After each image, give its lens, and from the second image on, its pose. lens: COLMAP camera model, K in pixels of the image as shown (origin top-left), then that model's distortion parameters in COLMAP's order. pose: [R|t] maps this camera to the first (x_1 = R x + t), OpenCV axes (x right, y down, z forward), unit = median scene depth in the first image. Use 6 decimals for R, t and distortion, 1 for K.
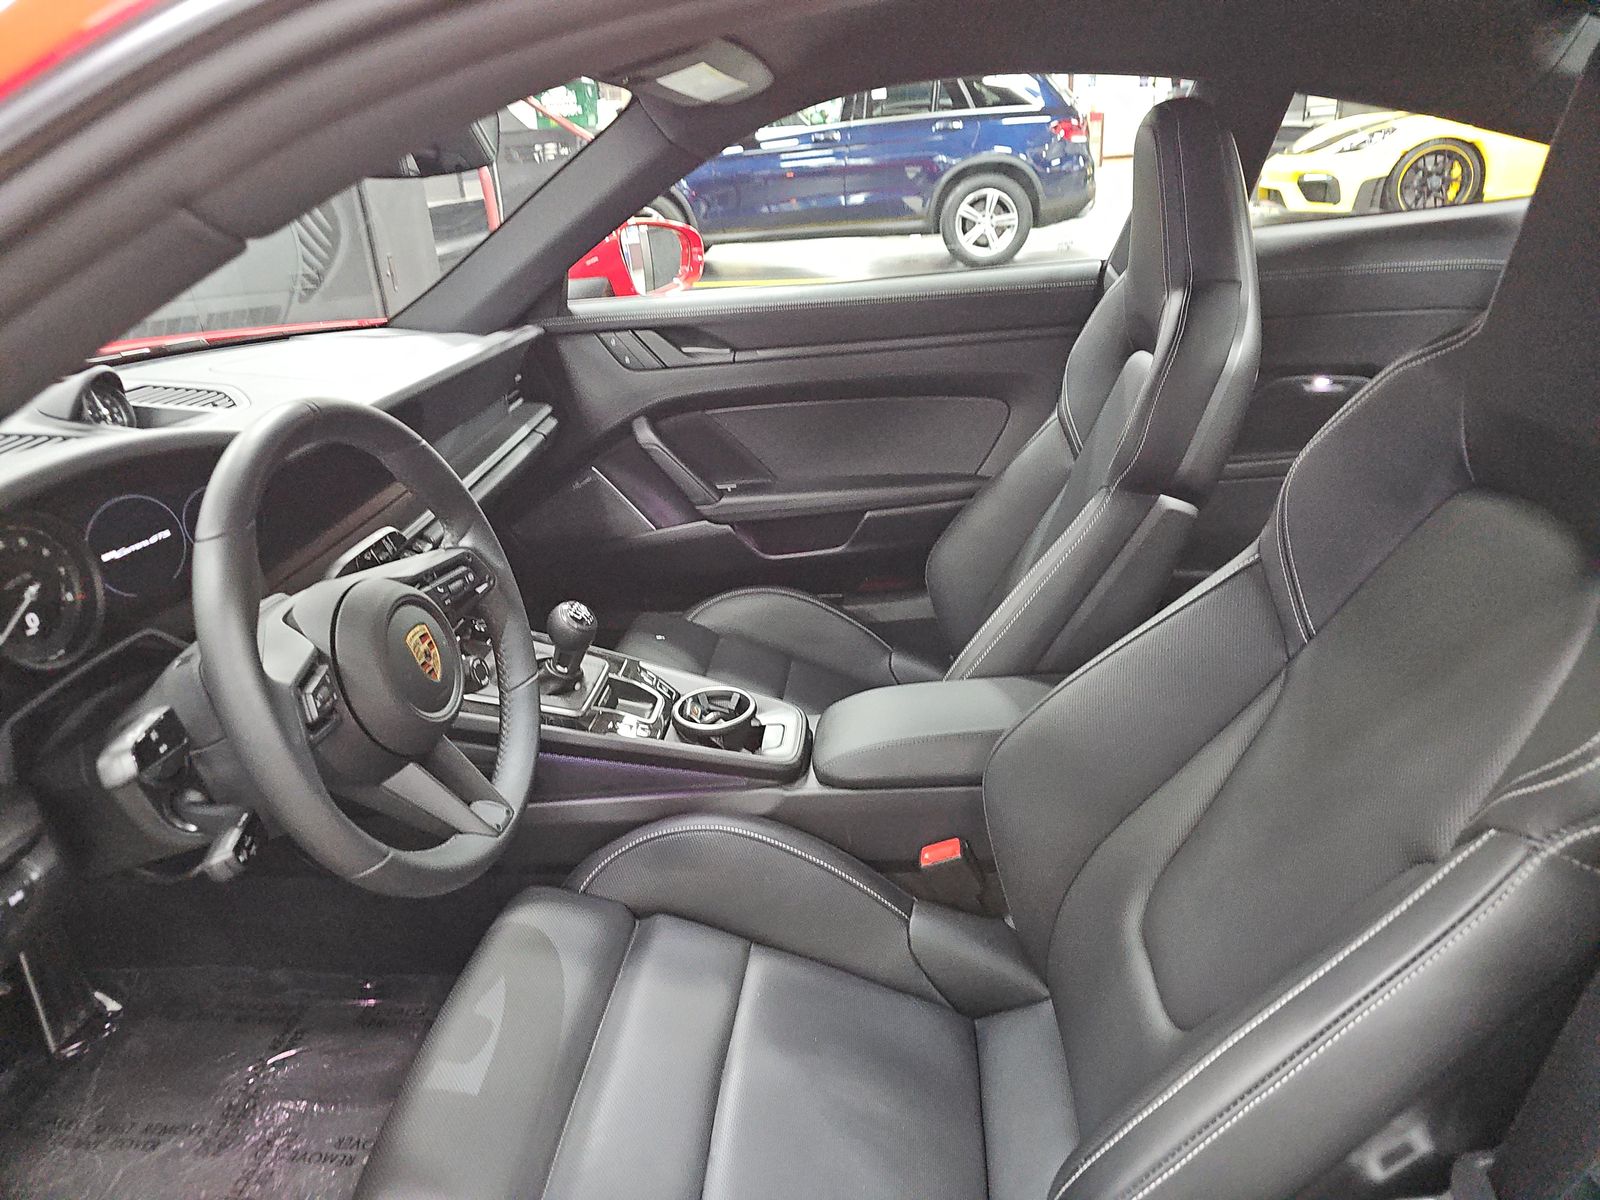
lens RADIAL K [[1078.4, 0, 776.7], [0, 1078.4, 593.6], [0, 0, 1]] dist [0.052965, -0.052286]
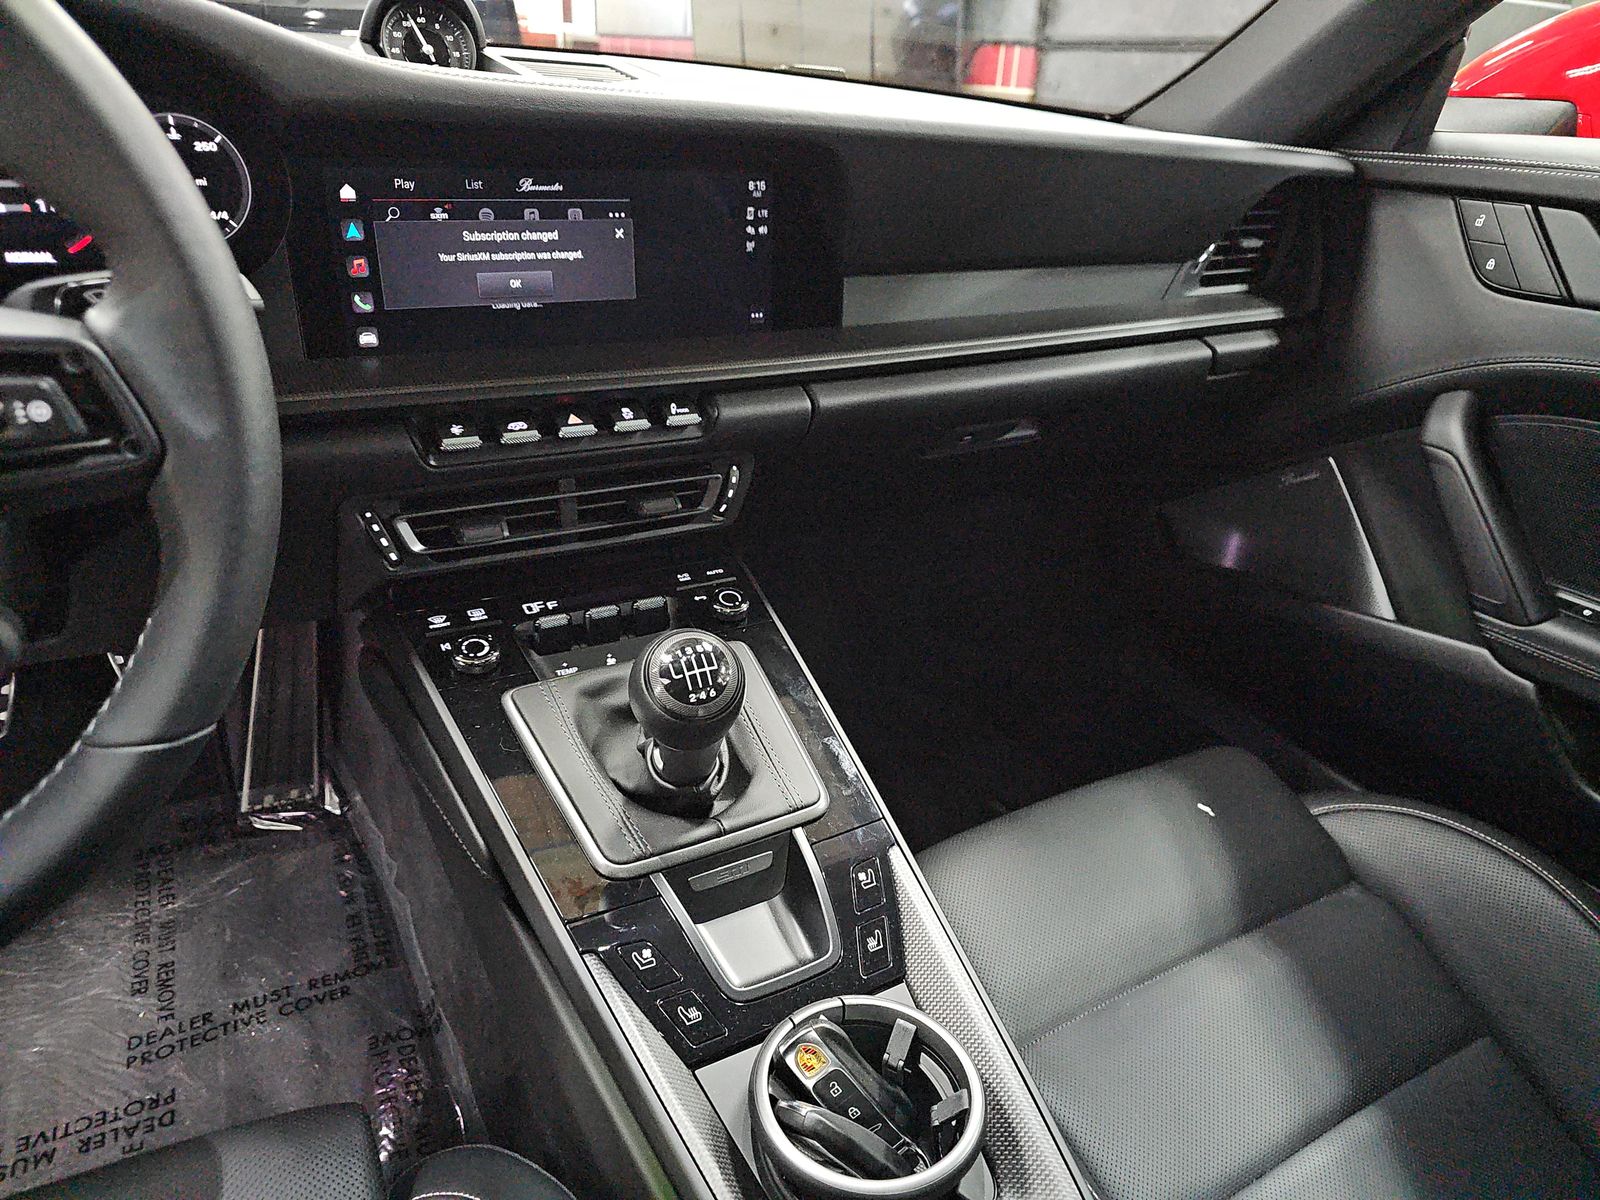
lens RADIAL K [[1078.4, 0, 776.7], [0, 1078.4, 593.6], [0, 0, 1]] dist [0.052965, -0.052286]
pose [[0.579846, 0.447185, -0.681032, 0.065654], [-0.409096, 0.882693, 0.231288, -0.073875], [0.704570, 0.144496, 0.694767, 0.475328]]
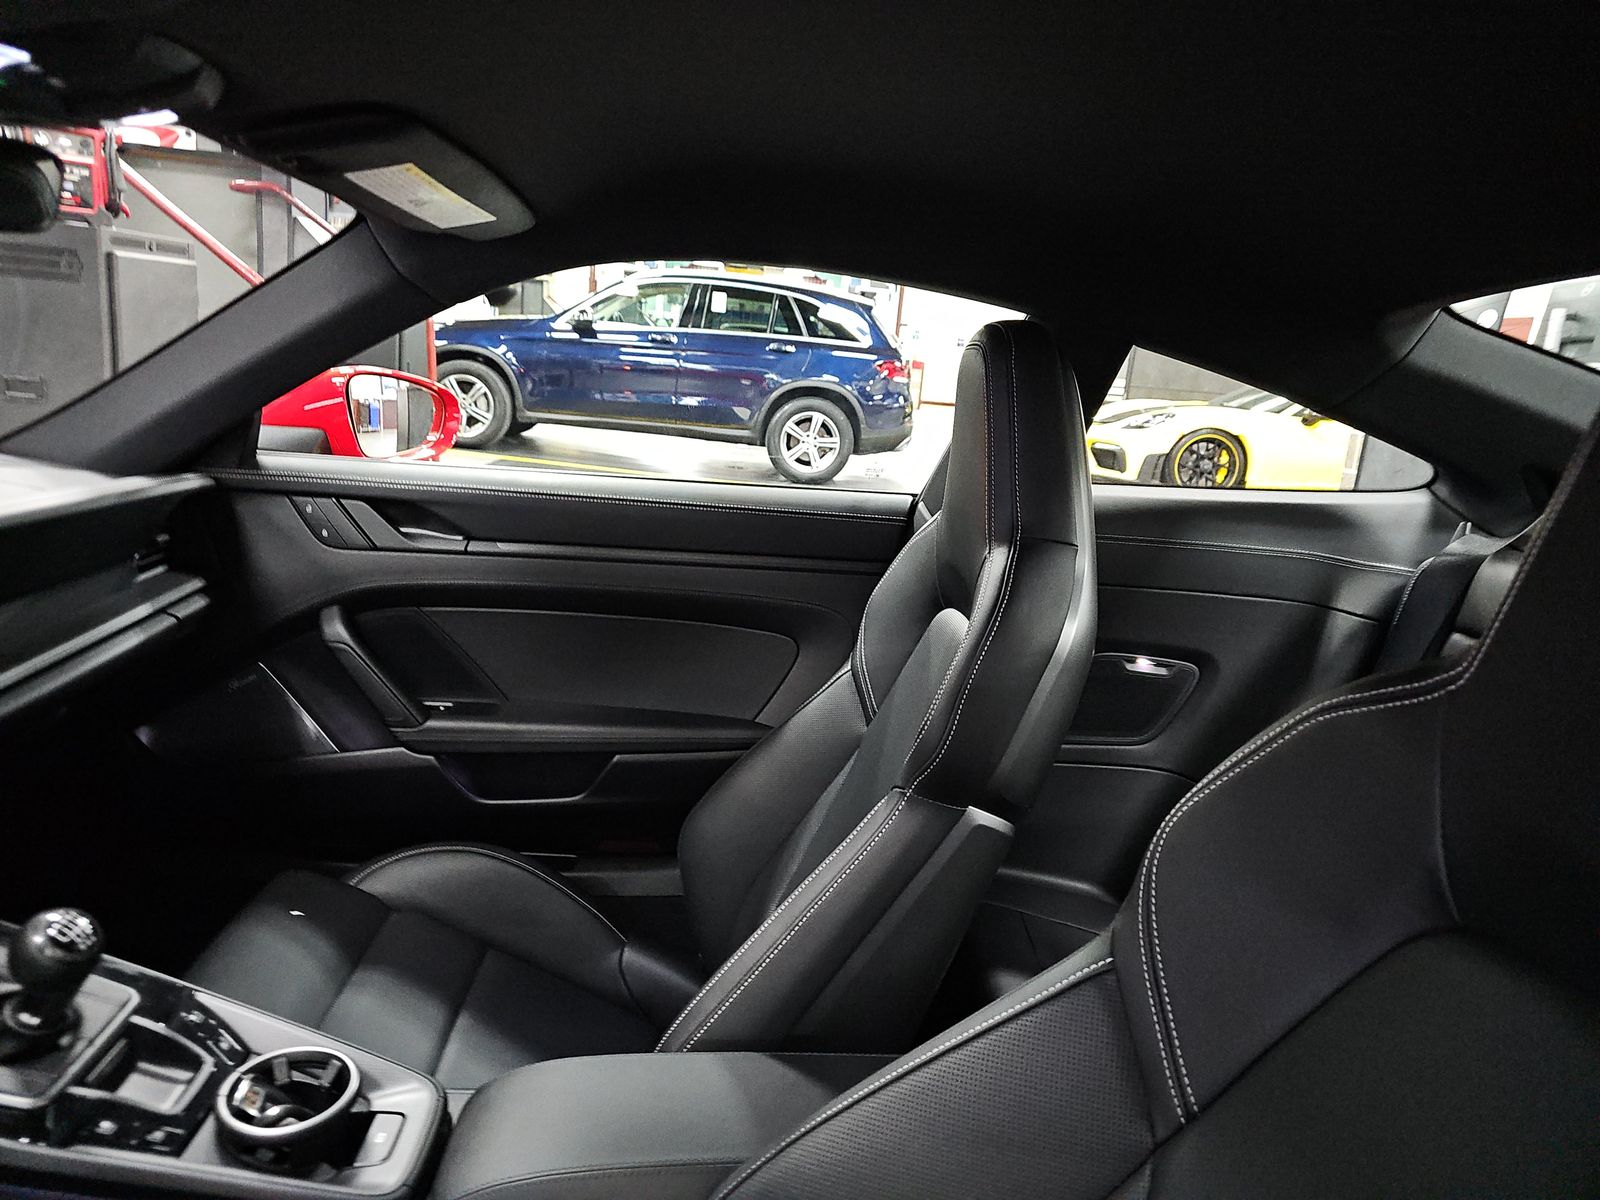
lens RADIAL K [[1061.6, 0, 800.0], [0, 1061.6, 600.0], [0, 0, 1]] dist [0.073579, -0.083865]
pose [[0.976043, 0.115513, 0.184380, 0.057868], [-0.082750, 0.980828, -0.176431, -0.060153], [-0.201225, 0.156947, 0.966890, 0.190932]]
